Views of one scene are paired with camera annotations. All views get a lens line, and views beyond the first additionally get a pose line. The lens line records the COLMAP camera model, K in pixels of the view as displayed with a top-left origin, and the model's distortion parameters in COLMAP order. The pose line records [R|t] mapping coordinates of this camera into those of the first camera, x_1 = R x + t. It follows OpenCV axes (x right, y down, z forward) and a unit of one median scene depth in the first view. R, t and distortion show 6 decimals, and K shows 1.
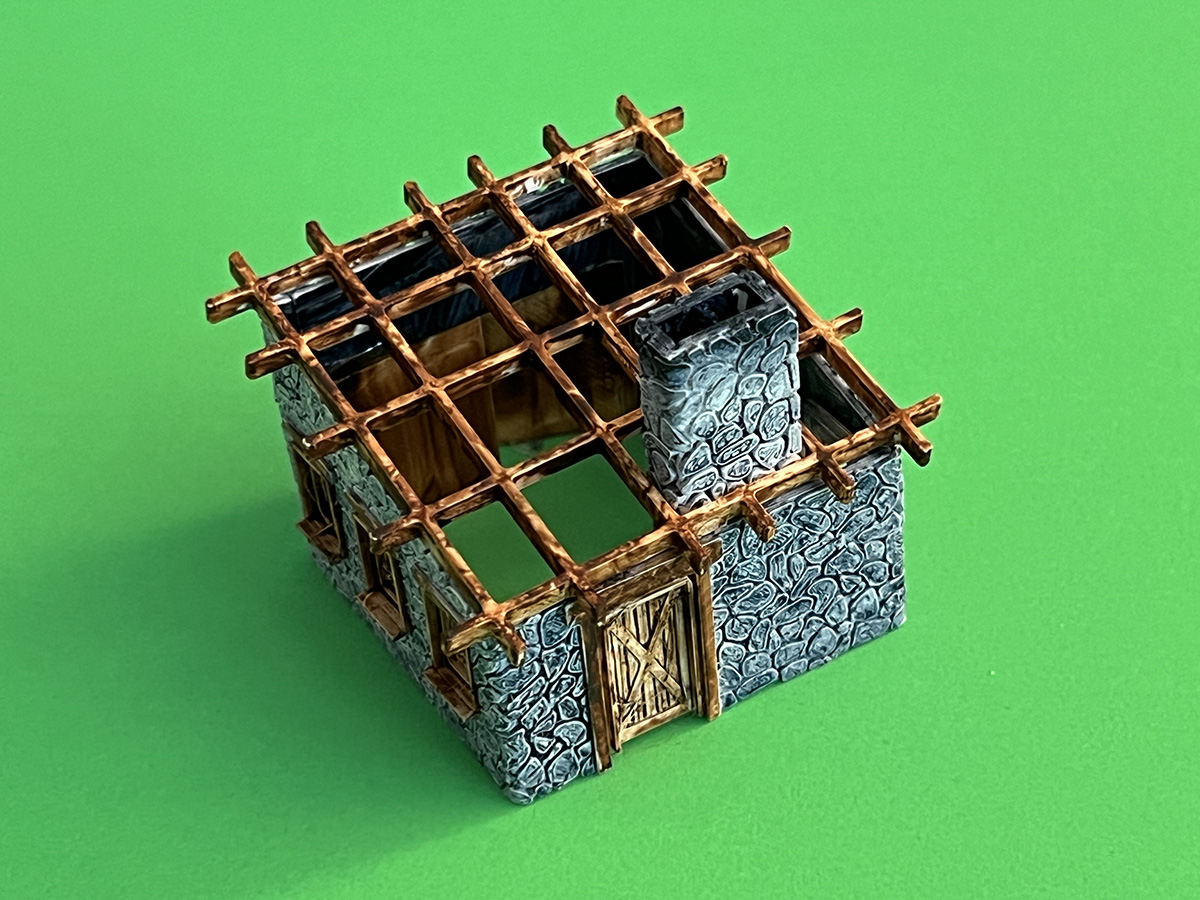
lens RADIAL K [[3018.7, 0, 600.0], [0, 3018.7, 450.0], [0, 0, 1]] dist [-0.158759, 0.017311]
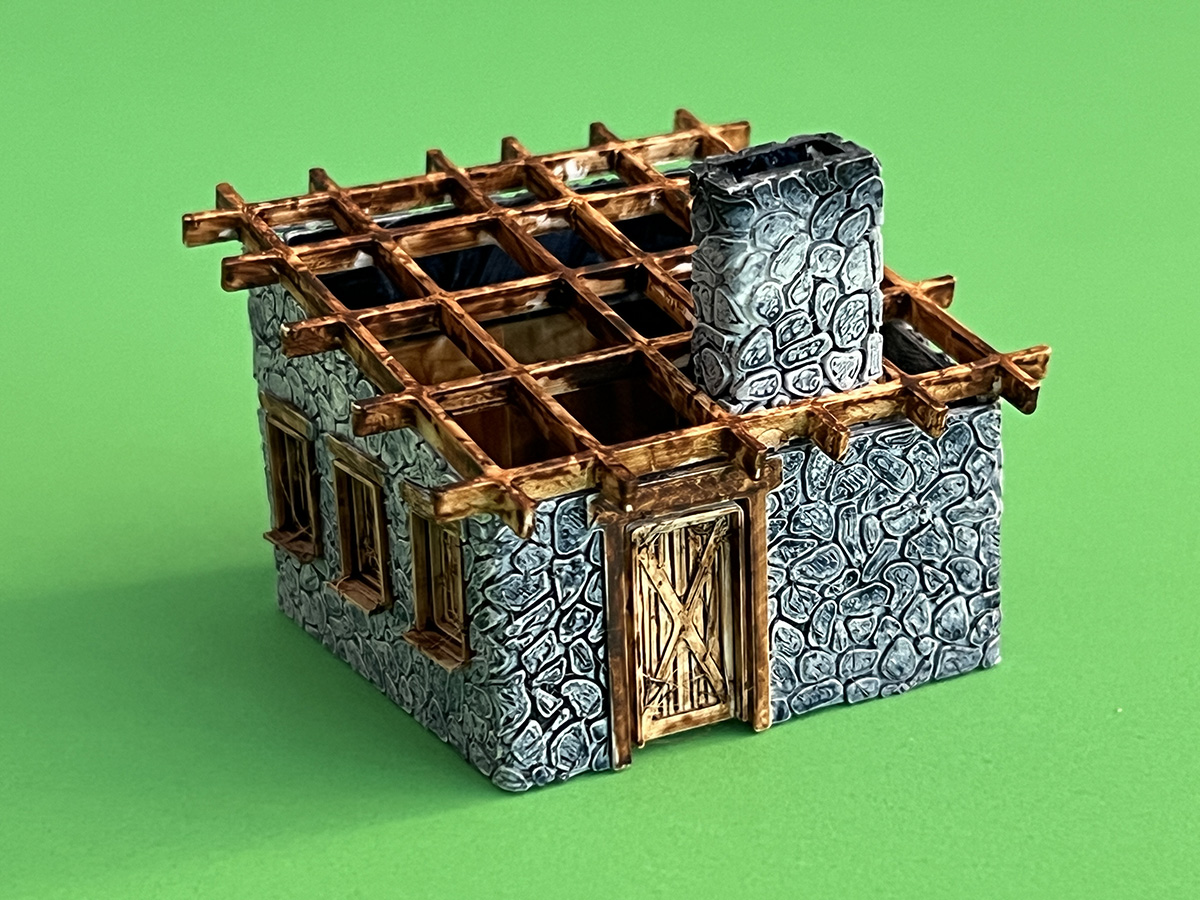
lens RADIAL K [[3018.7, 0, 600.0], [0, 3018.7, 450.0], [0, 0, 1]] dist [-0.158759, 0.017311]
pose [[0.998340, 0.053793, -0.020593, 0.007663], [-0.057600, 0.932606, -0.356270, 0.313545], [0.000040, 0.356865, 0.934156, 0.233301]]
